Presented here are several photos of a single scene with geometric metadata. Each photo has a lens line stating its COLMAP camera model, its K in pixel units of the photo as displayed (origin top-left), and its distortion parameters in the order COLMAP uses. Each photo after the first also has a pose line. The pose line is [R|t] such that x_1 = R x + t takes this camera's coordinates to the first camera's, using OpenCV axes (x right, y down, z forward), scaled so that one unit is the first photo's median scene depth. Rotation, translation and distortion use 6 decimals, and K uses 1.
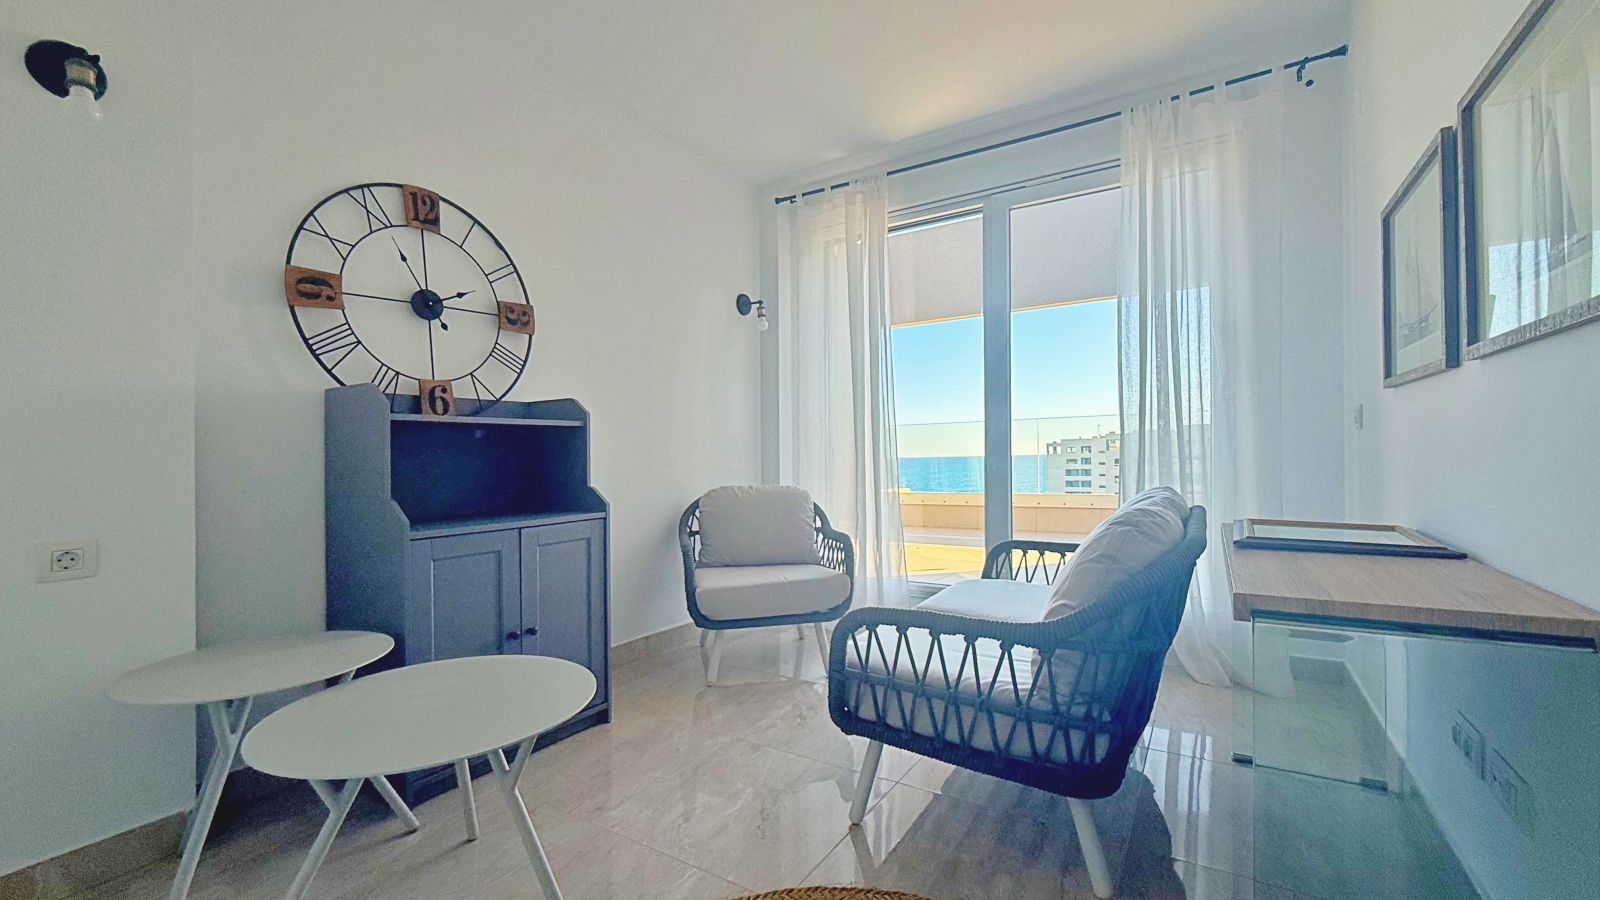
lens RADIAL K [[624.3, 0, 813.6], [0, 624.3, 448.4], [0, 0, 1]] dist [0.013646, -0.000066]
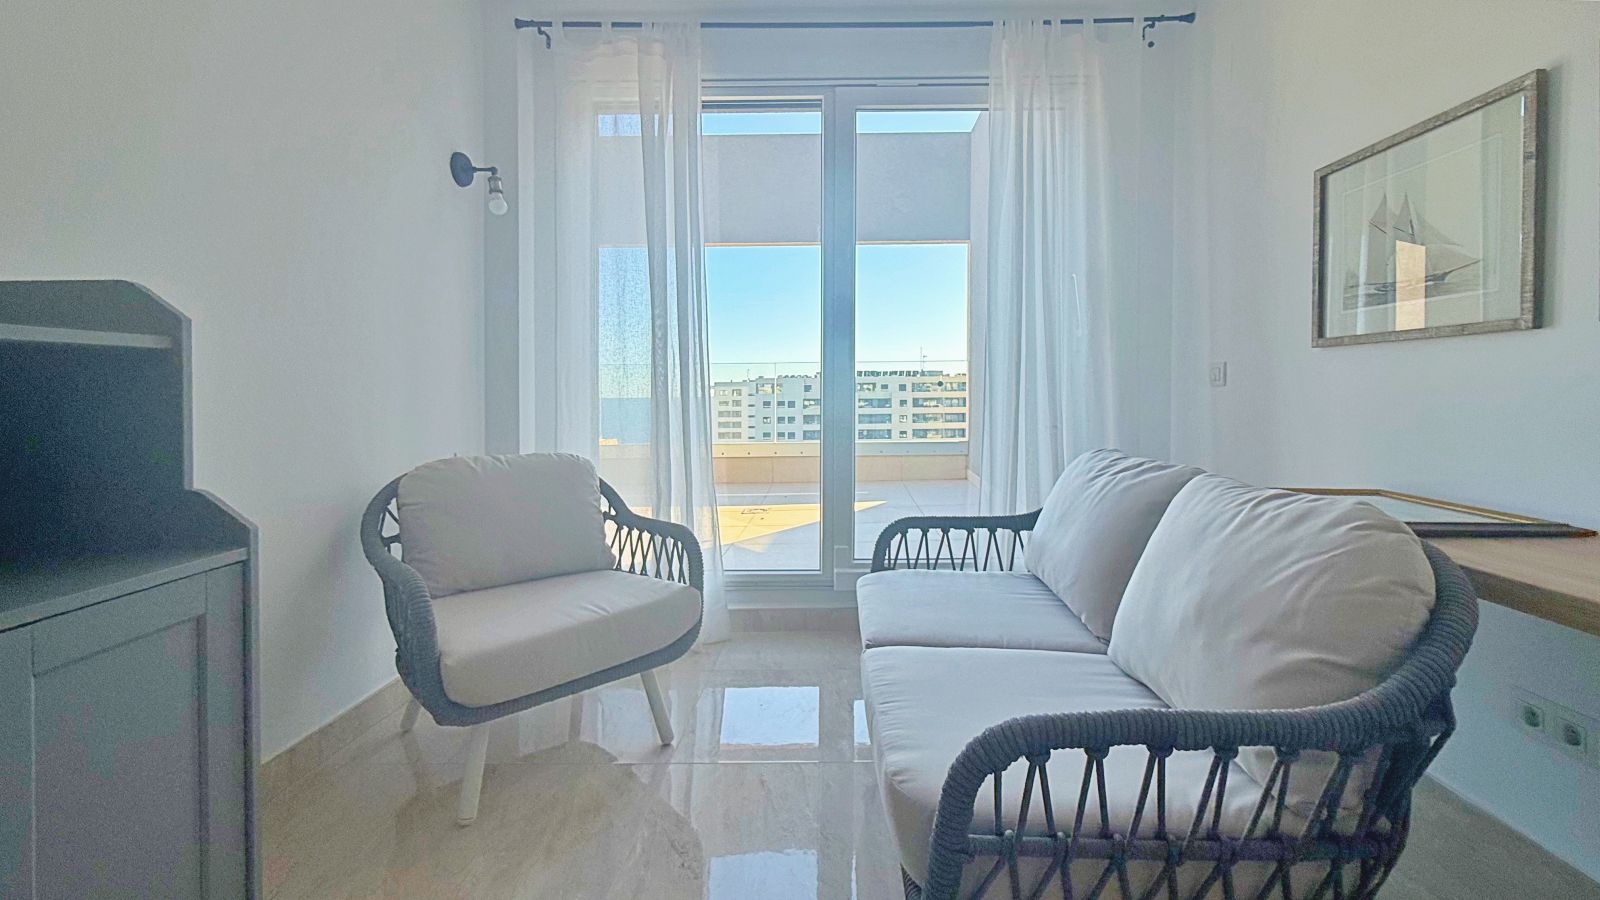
lens RADIAL K [[624.3, 0, 800.8], [0, 624.3, 401.3], [0, 0, 1]] dist [0.013646, -0.000066]
pose [[0.858326, 0.003305, 0.513094, -0.209054], [-0.013011, 0.999798, 0.015326, -0.011350], [-0.512939, -0.019831, 0.858196, 0.390524]]
